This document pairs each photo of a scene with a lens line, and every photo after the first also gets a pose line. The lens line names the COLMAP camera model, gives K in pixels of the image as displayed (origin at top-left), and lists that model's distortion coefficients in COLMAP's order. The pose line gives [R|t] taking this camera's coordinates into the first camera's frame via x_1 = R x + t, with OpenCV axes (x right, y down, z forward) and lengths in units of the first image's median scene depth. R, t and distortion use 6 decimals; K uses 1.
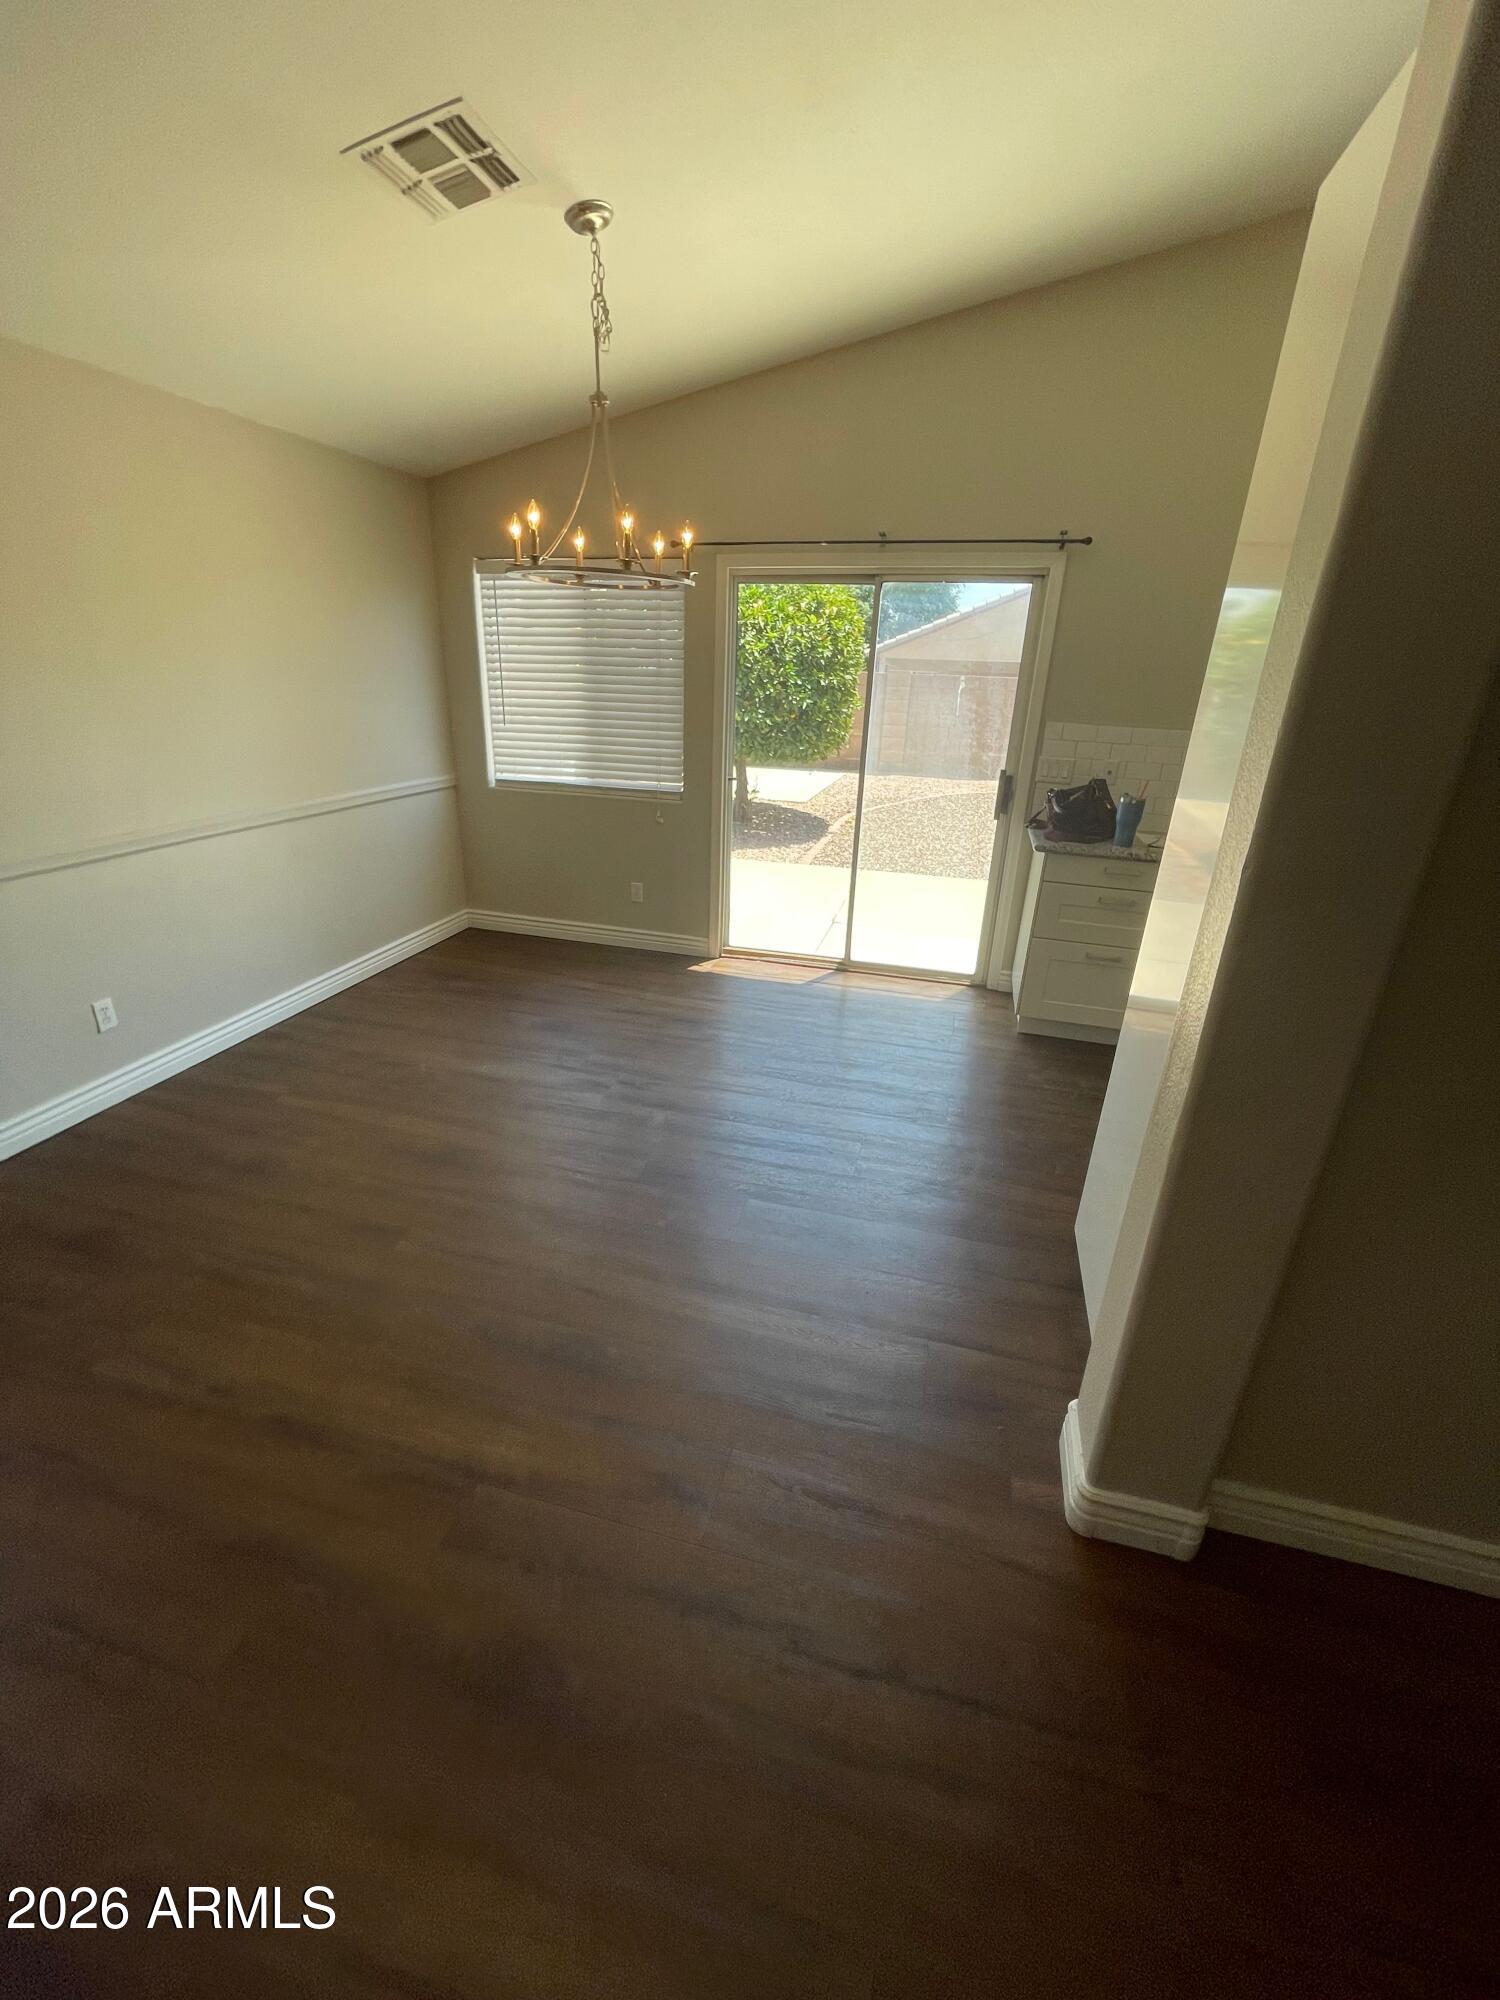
lens RADIAL K [[822.8, 0, 750.6], [0, 822.8, 991.8], [0, 0, 1]] dist [-0.000844, 0.000078]
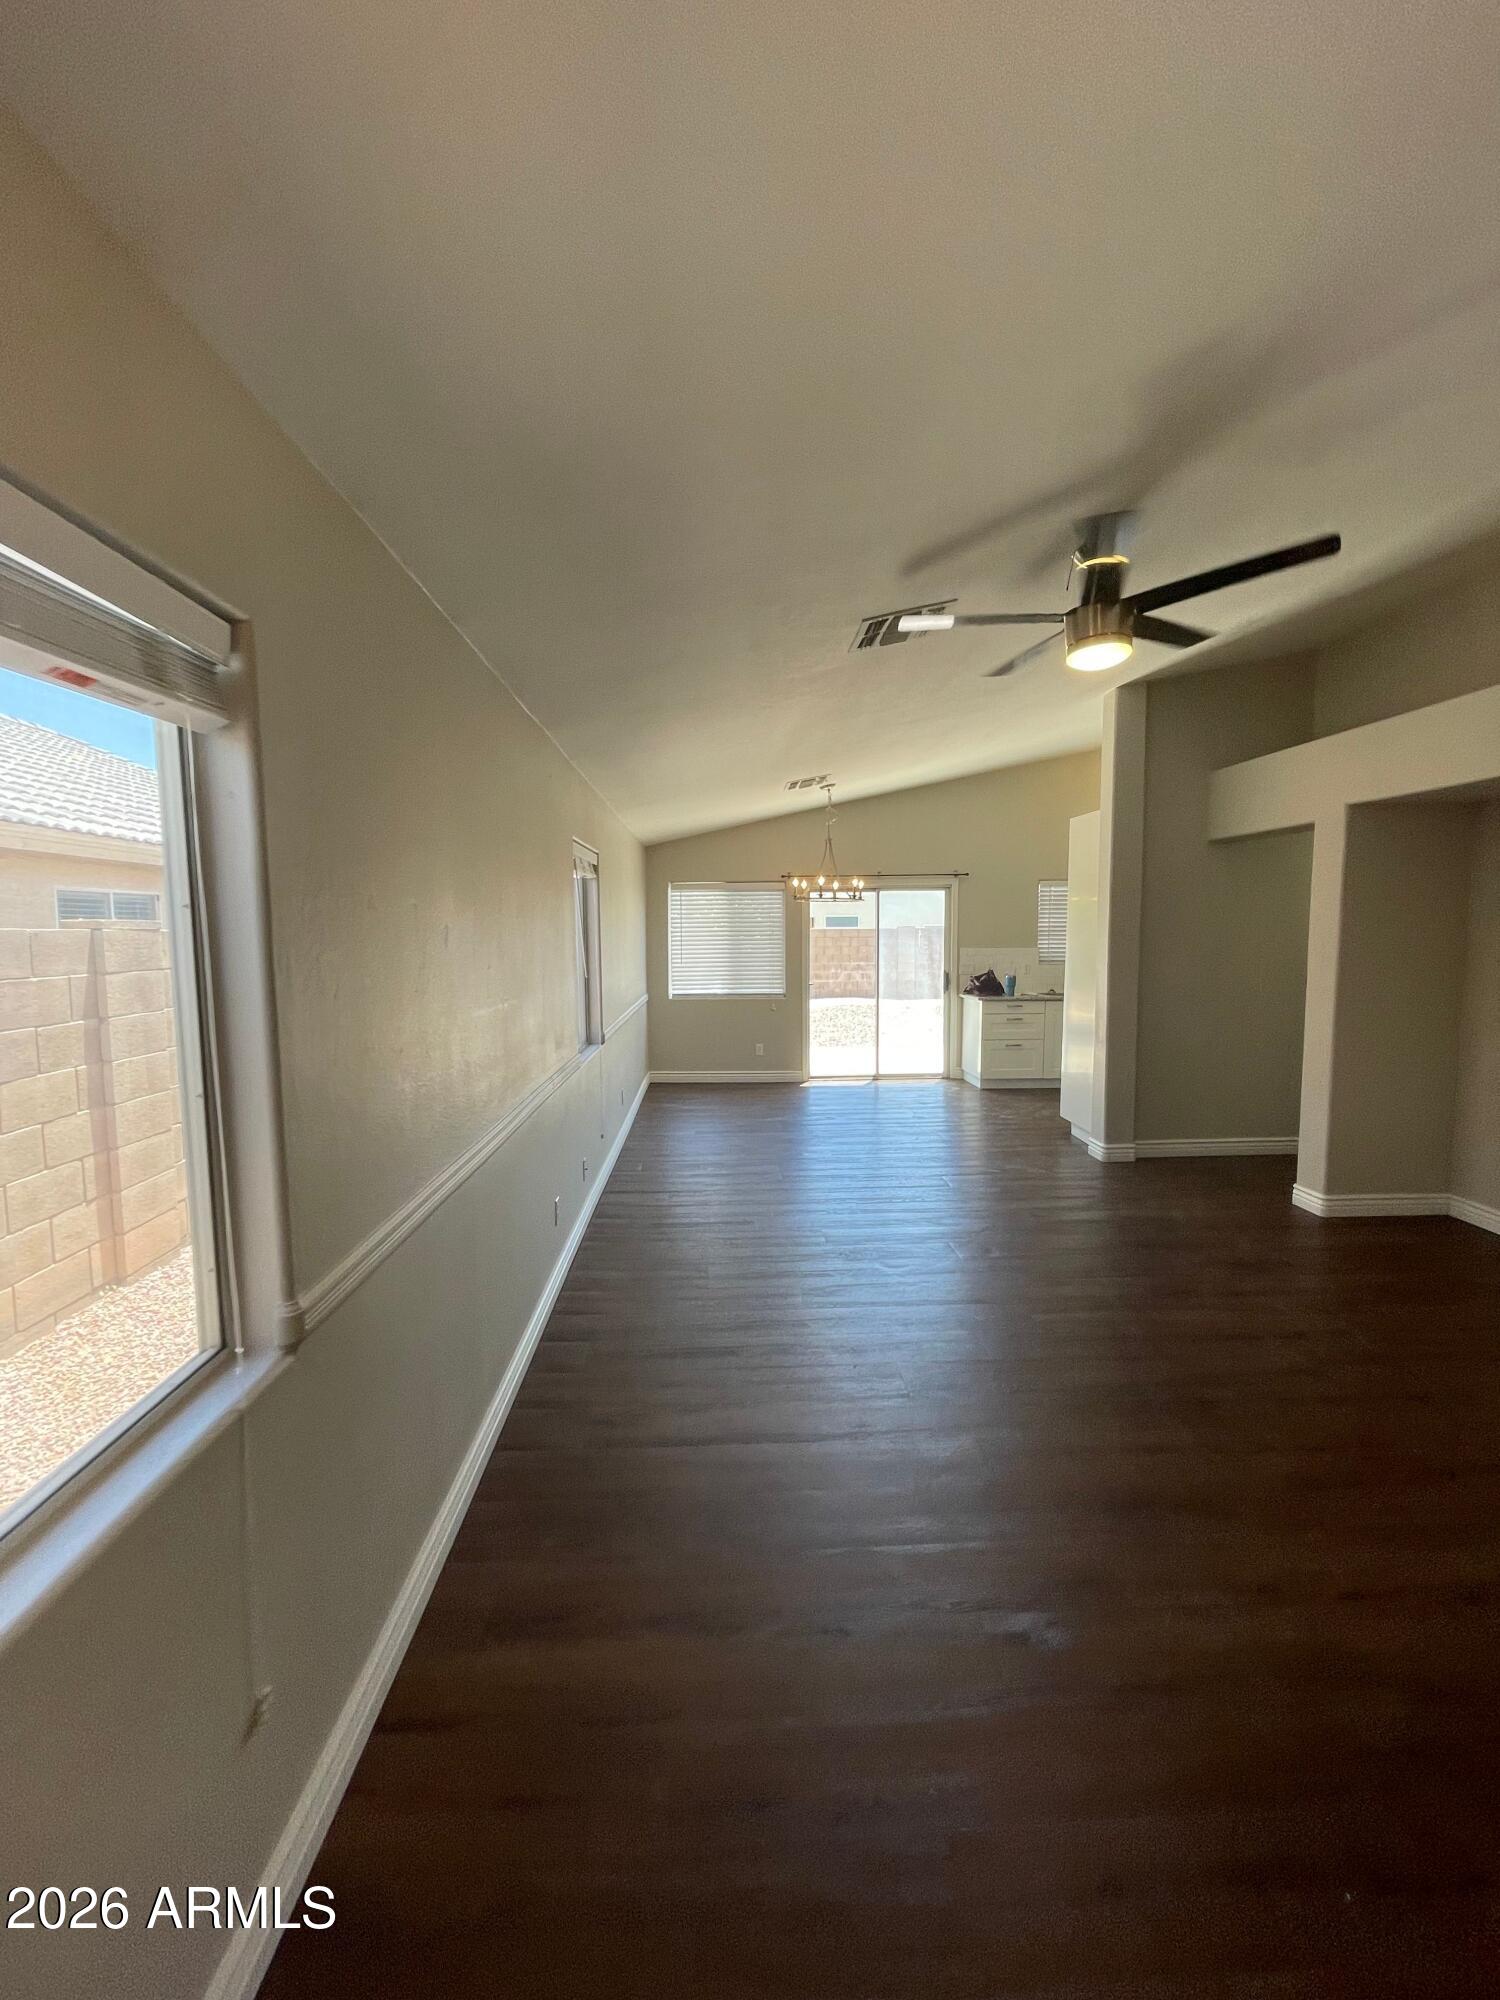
lens RADIAL K [[822.8, 0, 750.6], [0, 822.8, 991.8], [0, 0, 1]] dist [-0.000844, 0.000078]
pose [[0.950617, -0.060675, 0.304378, -0.735770], [0.147972, 0.950673, -0.272628, 0.258847], [-0.272822, 0.304204, 0.912704, -0.705507]]
